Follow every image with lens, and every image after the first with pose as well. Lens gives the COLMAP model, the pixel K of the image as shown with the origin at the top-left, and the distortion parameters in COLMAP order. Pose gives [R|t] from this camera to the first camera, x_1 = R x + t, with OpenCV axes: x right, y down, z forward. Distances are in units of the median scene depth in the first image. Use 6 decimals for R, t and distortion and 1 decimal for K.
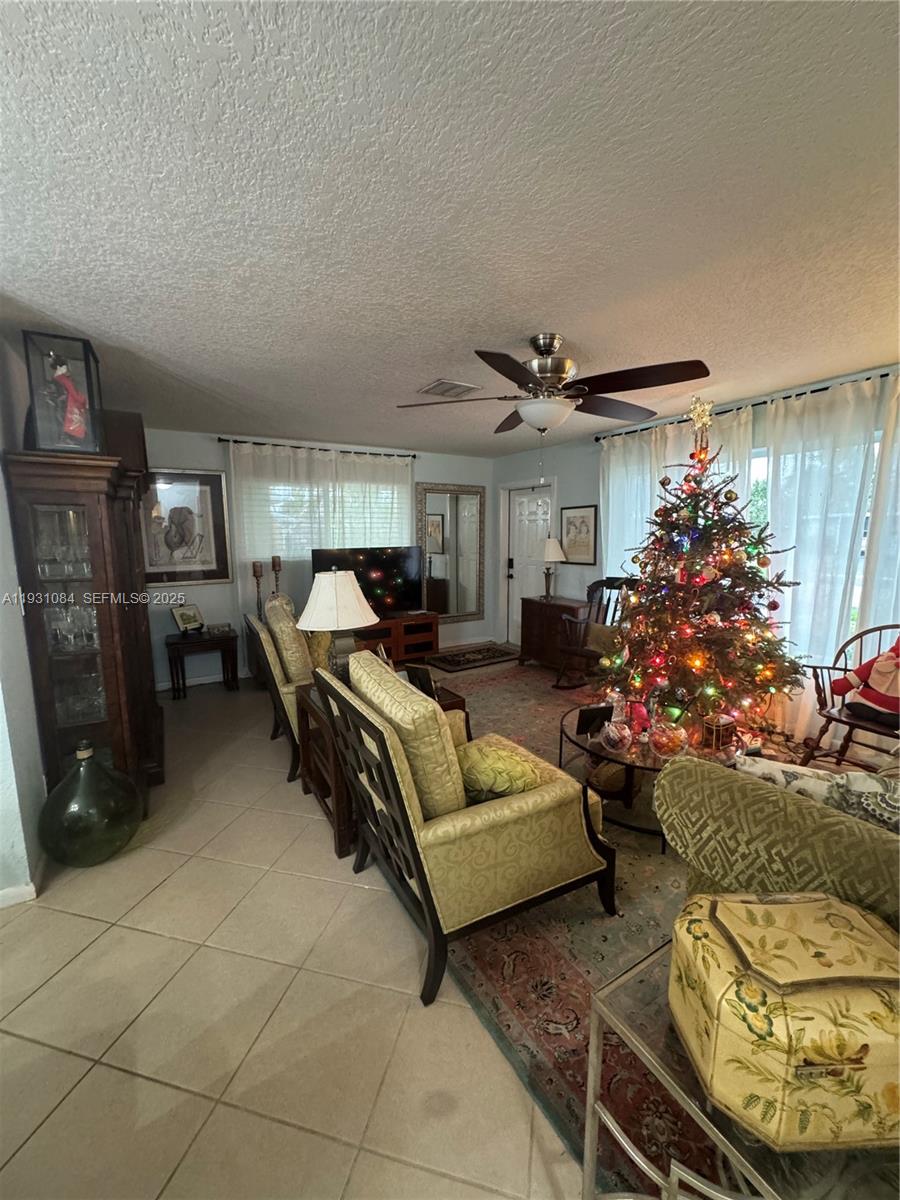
lens RADIAL K [[482.3, 0, 455.8], [0, 482.3, 601.6], [0, 0, 1]] dist [-0.009511, 0.002409]
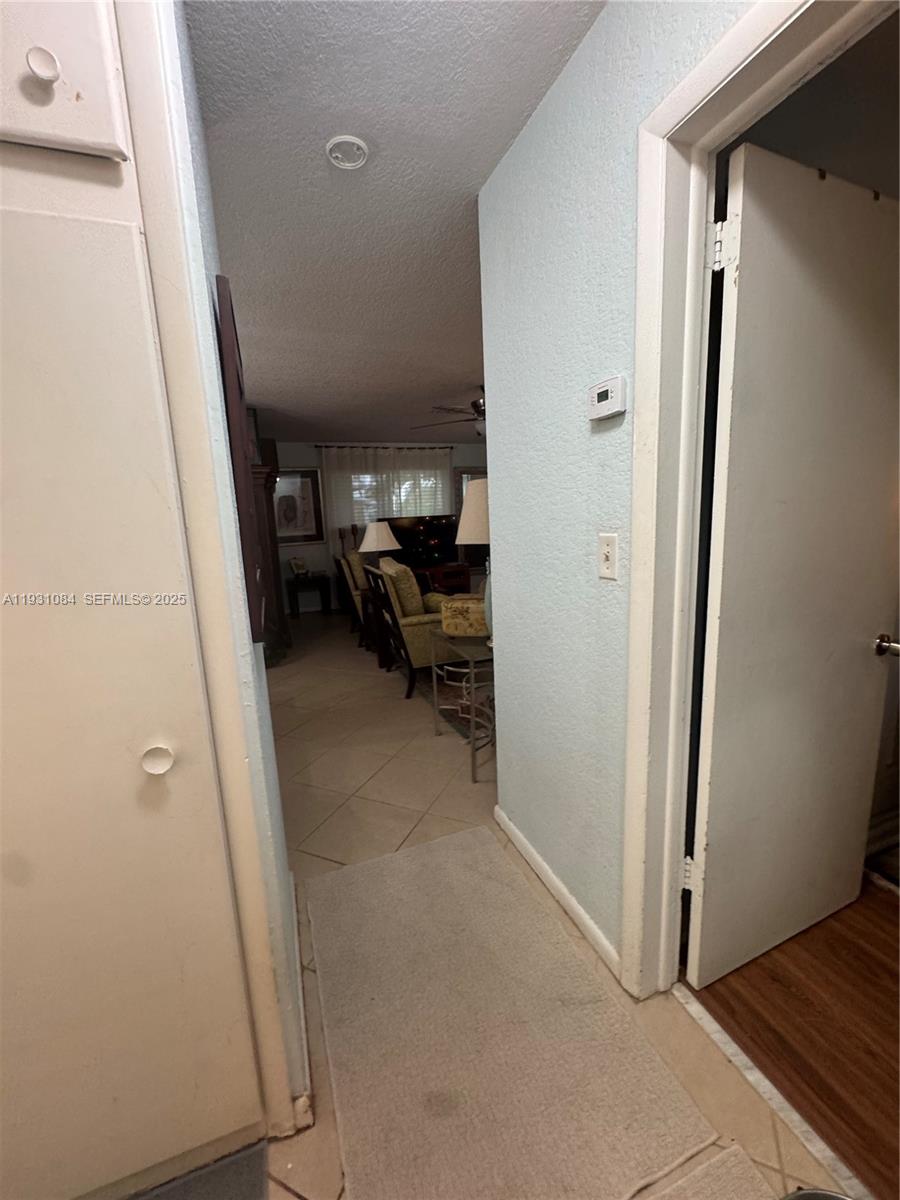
lens RADIAL K [[482.3, 0, 447.5], [0, 482.3, 601.9], [0, 0, 1]] dist [-0.009511, 0.002409]
pose [[0.981897, -0.004721, -0.189357, 0.195676], [0.012118, 0.999207, 0.037925, 0.095917], [0.189028, -0.039533, 0.981176, -0.420591]]
